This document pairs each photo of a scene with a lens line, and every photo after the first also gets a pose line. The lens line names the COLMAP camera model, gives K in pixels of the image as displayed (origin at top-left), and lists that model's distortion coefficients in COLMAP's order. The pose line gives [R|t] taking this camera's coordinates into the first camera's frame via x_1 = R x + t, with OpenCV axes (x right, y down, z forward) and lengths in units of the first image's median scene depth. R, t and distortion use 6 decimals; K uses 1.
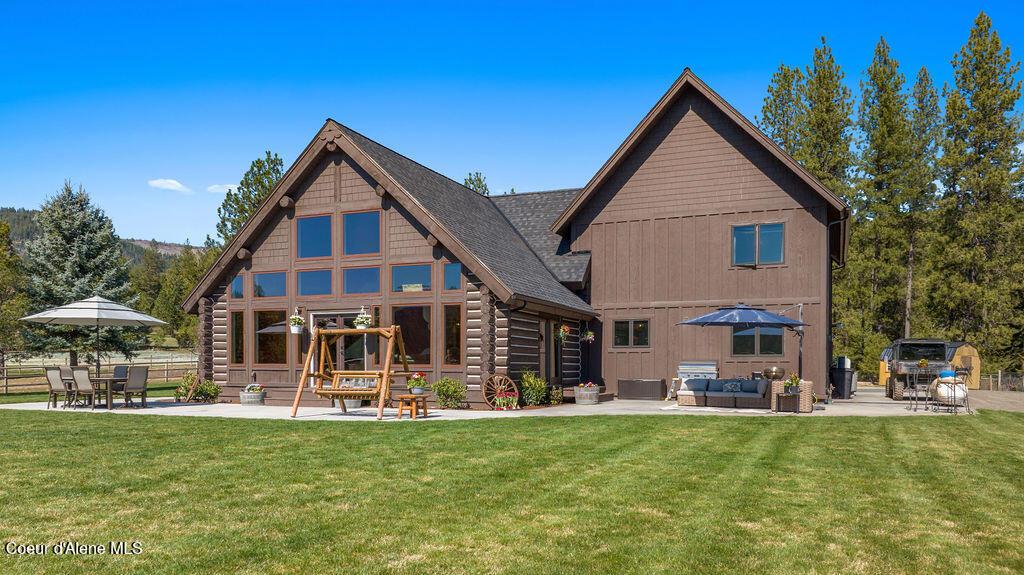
lens RADIAL K [[657.6, 0, 512.4], [0, 657.6, 354.4], [0, 0, 1]] dist [-0.042890, 0.038636]
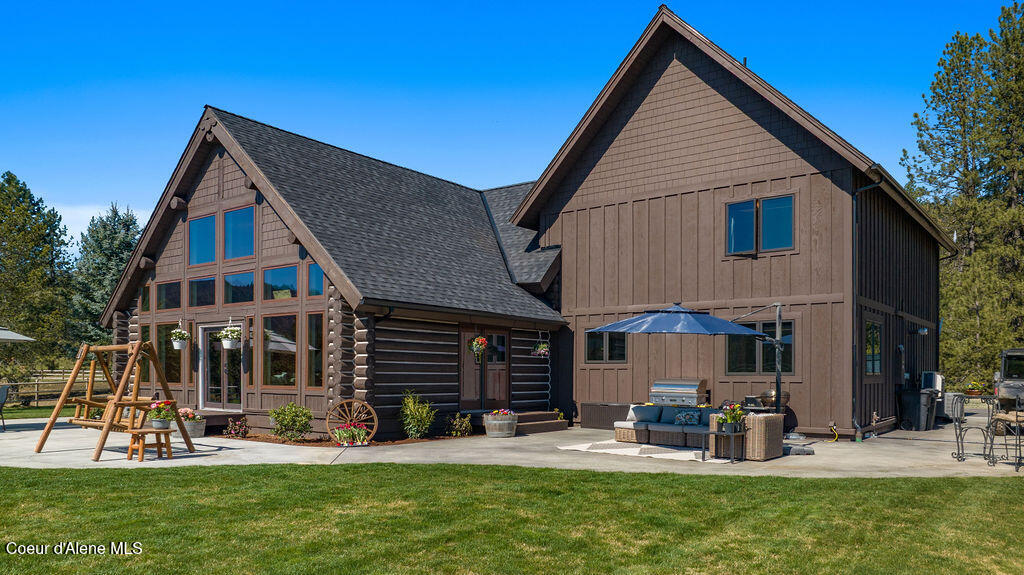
lens RADIAL K [[657.6, 0, 512.4], [0, 657.6, 354.4], [0, 0, 1]] dist [-0.042890, 0.038636]
pose [[0.973839, -0.005540, -0.227174, 0.271504], [0.001886, 0.999865, -0.016297, -0.008736], [0.227233, 0.015442, 0.973718, 0.209059]]
